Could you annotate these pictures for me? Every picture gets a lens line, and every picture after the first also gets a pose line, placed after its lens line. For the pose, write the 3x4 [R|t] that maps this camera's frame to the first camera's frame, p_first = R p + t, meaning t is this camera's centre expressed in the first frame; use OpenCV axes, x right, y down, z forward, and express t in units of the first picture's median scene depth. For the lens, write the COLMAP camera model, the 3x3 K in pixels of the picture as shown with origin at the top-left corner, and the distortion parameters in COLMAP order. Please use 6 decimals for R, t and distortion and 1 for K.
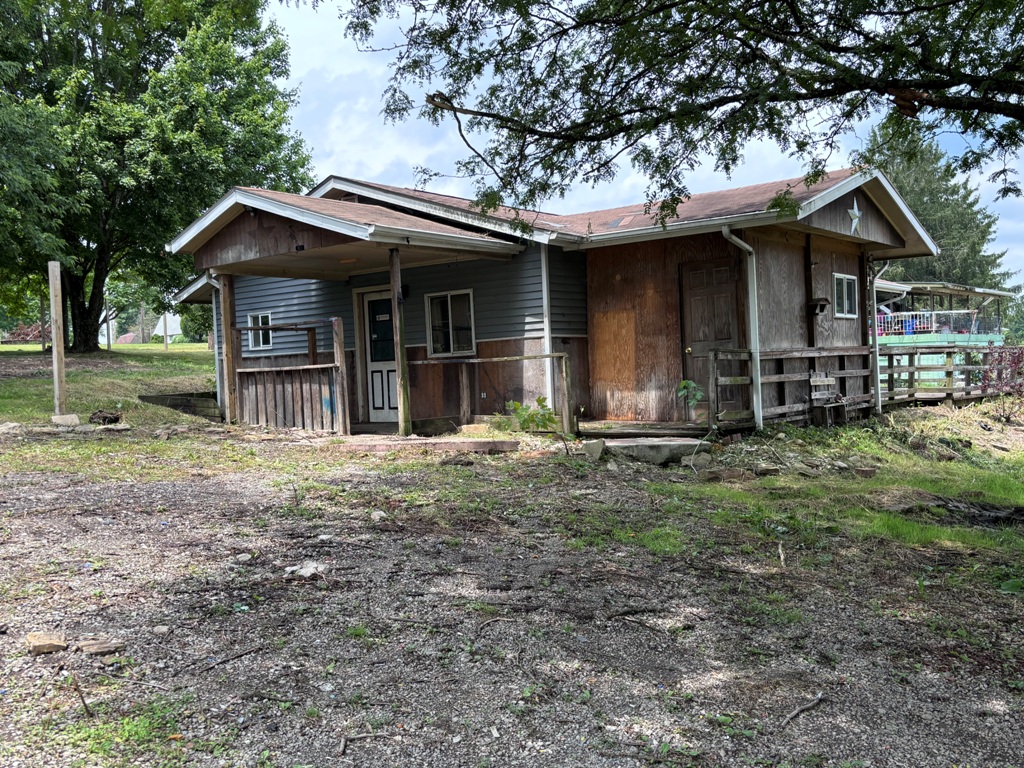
lens RADIAL K [[972.6, 0, 510.8], [0, 972.6, 386.3], [0, 0, 1]] dist [0.077846, 0.000000]
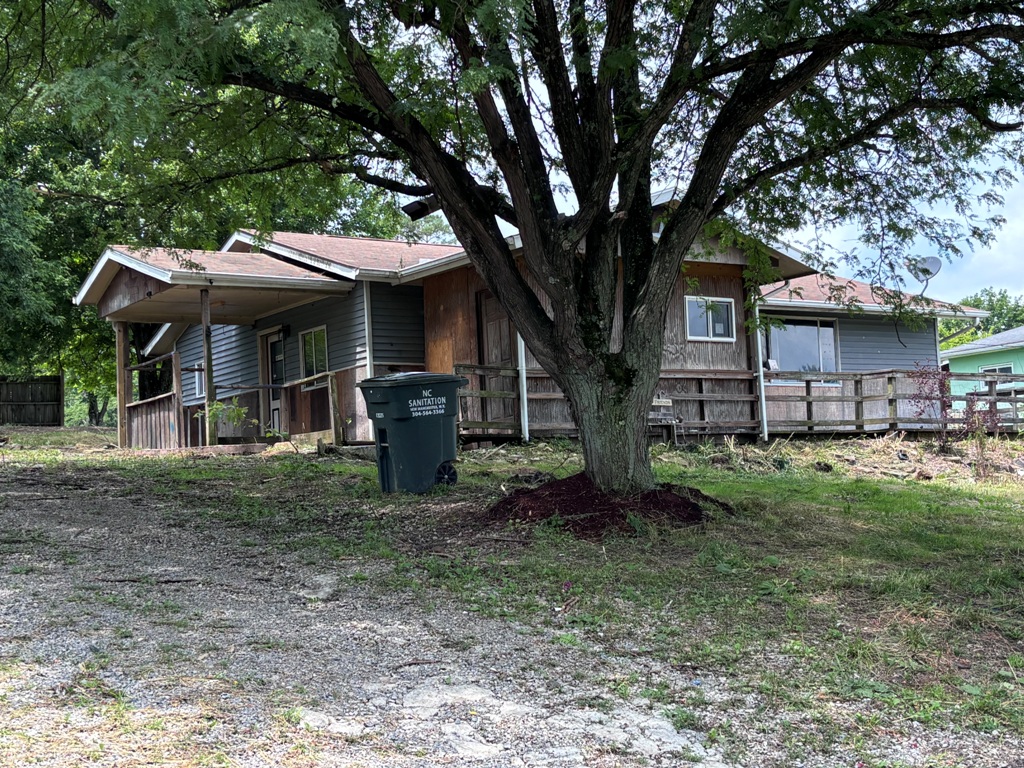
lens RADIAL K [[1454.9, 0, 514.1], [0, 1454.9, 381.1], [0, 0, 1]] dist [0.071336, 0.000000]
pose [[0.959619, -0.031644, -0.279518, 0.617825], [0.006401, 0.995852, -0.090765, 0.111067], [0.281231, 0.085310, 0.955841, -0.483030]]
